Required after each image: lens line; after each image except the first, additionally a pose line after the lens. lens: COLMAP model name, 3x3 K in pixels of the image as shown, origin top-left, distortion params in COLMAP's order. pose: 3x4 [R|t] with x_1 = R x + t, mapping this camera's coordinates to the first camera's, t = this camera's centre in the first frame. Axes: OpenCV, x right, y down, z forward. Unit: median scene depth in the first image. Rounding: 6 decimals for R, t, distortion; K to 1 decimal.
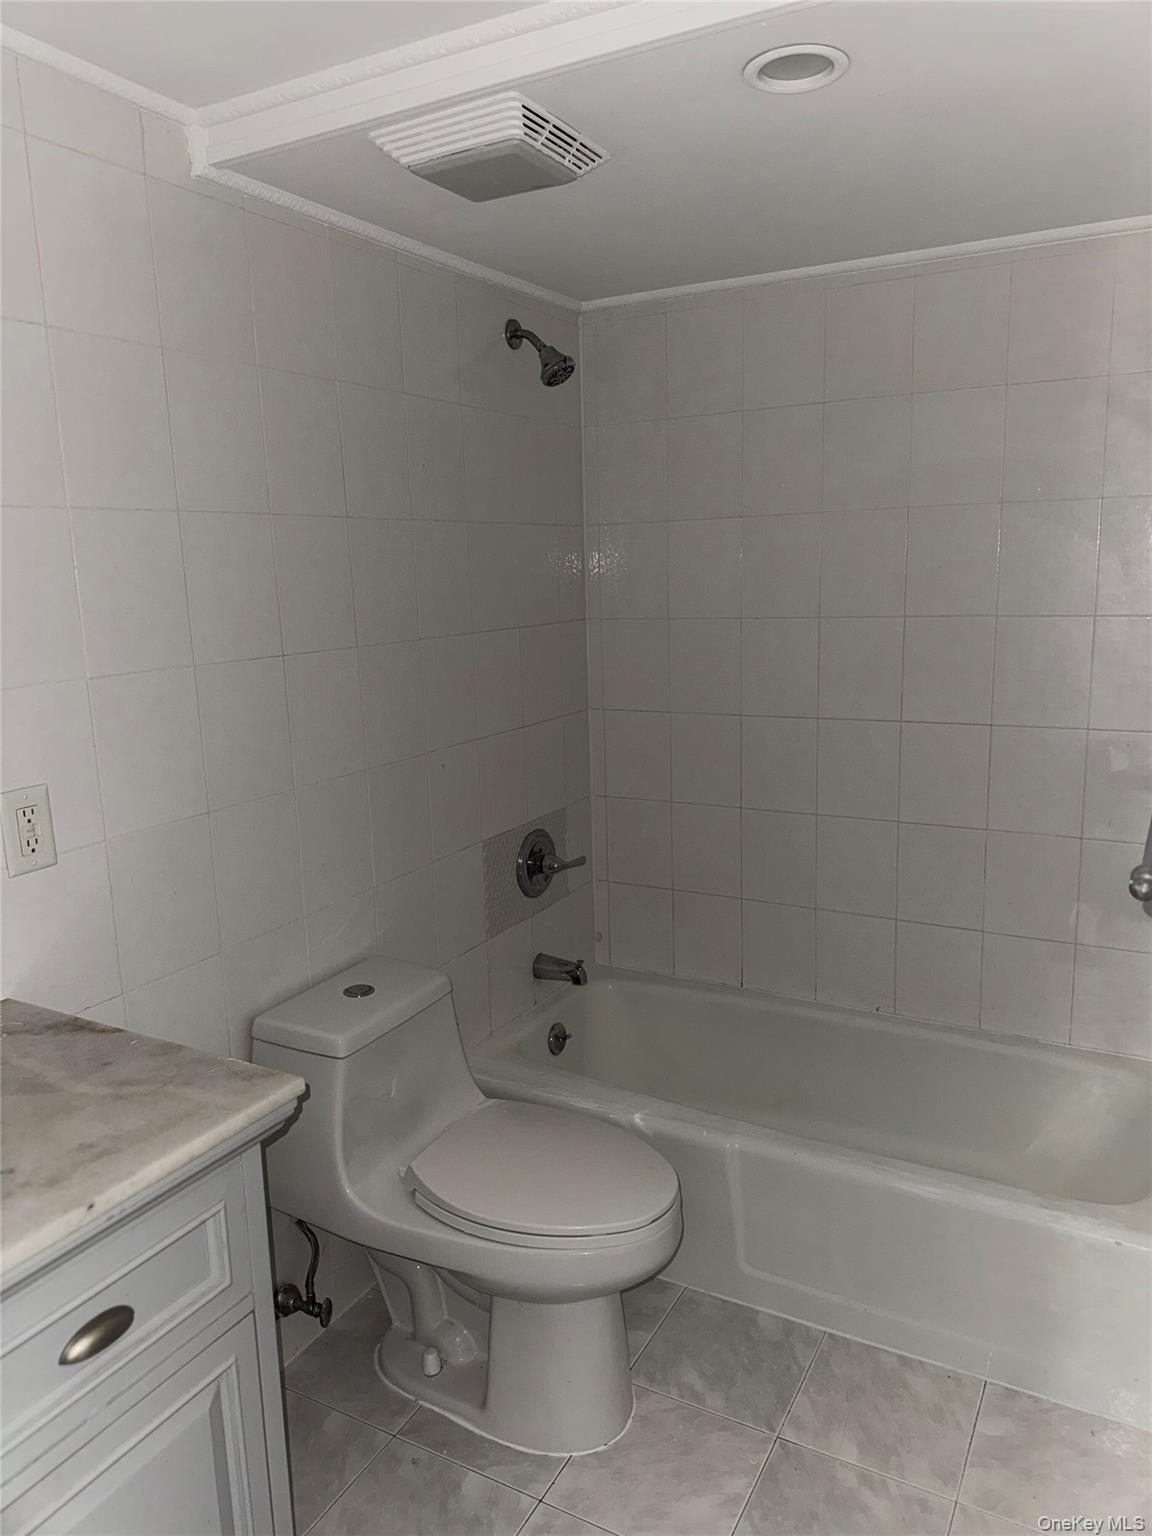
lens RADIAL K [[1083.9, 0, 583.7], [0, 1083.9, 762.5], [0, 0, 1]] dist [0.034017, -0.038735]
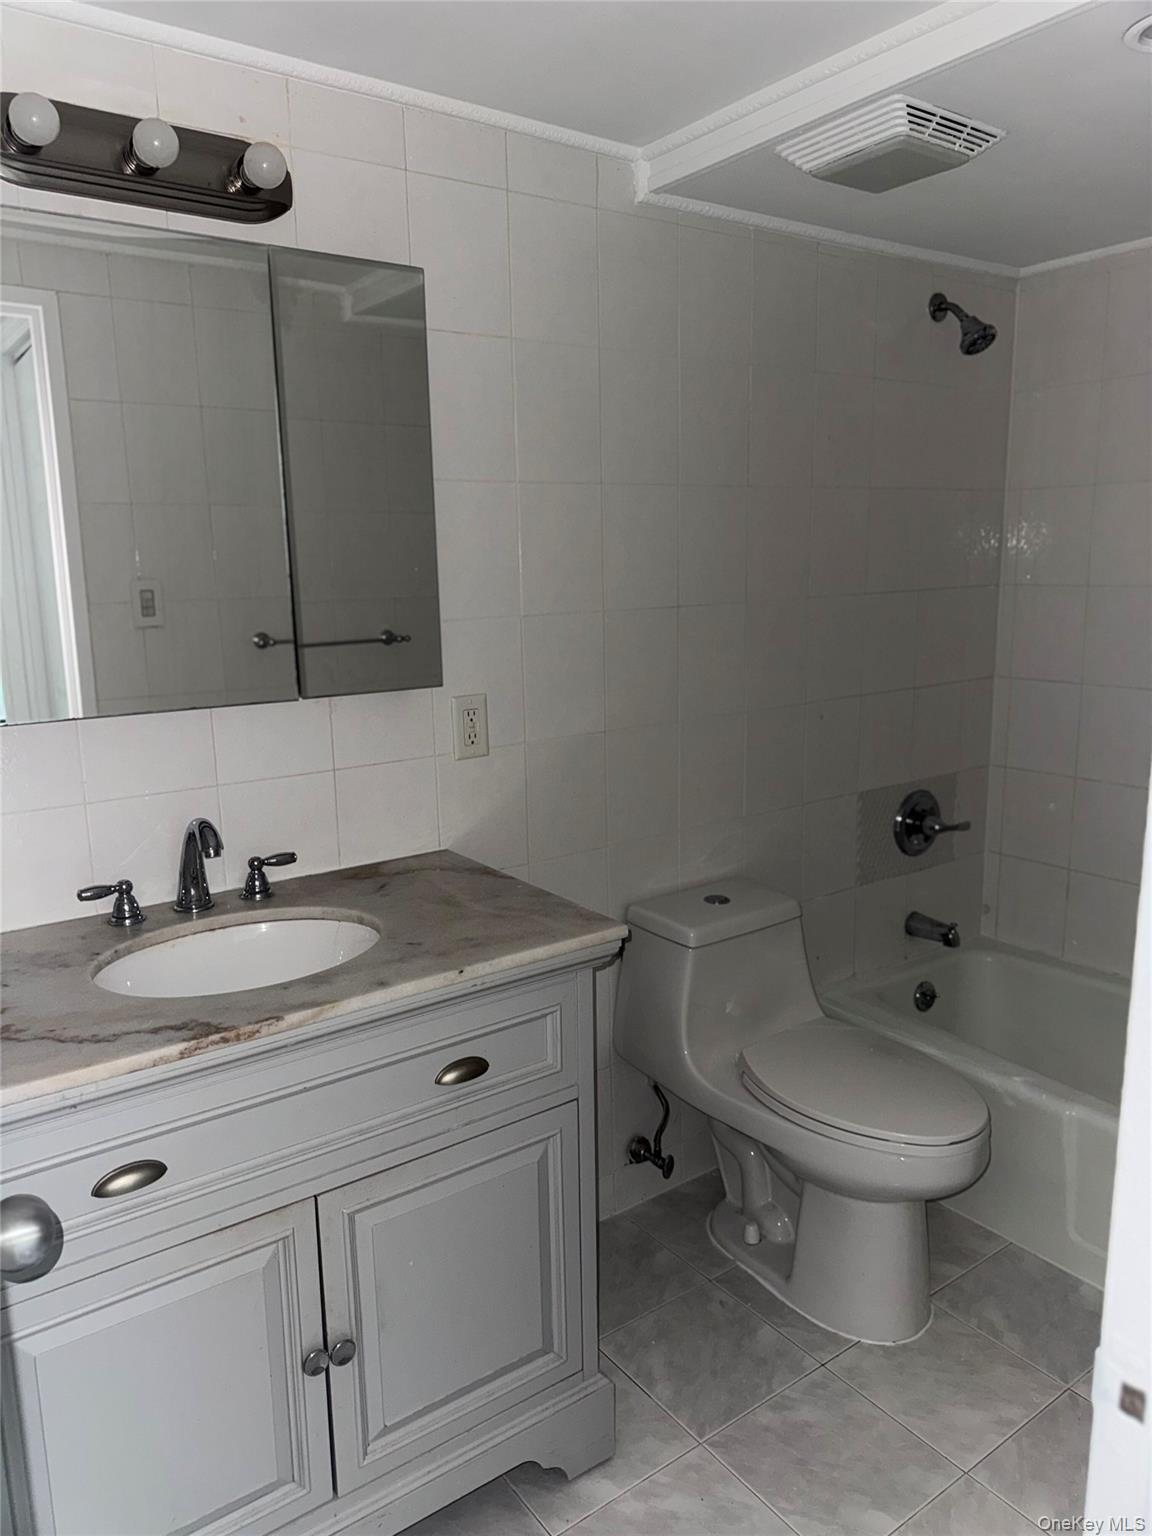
lens RADIAL K [[1083.9, 0, 570.8], [0, 1083.9, 766.5], [0, 0, 1]] dist [0.034017, -0.038735]
pose [[0.902990, 0.093185, -0.419436, 0.134977], [-0.084971, 0.995648, 0.038268, 0.042998], [0.421177, 0.001084, 0.906978, -0.120869]]
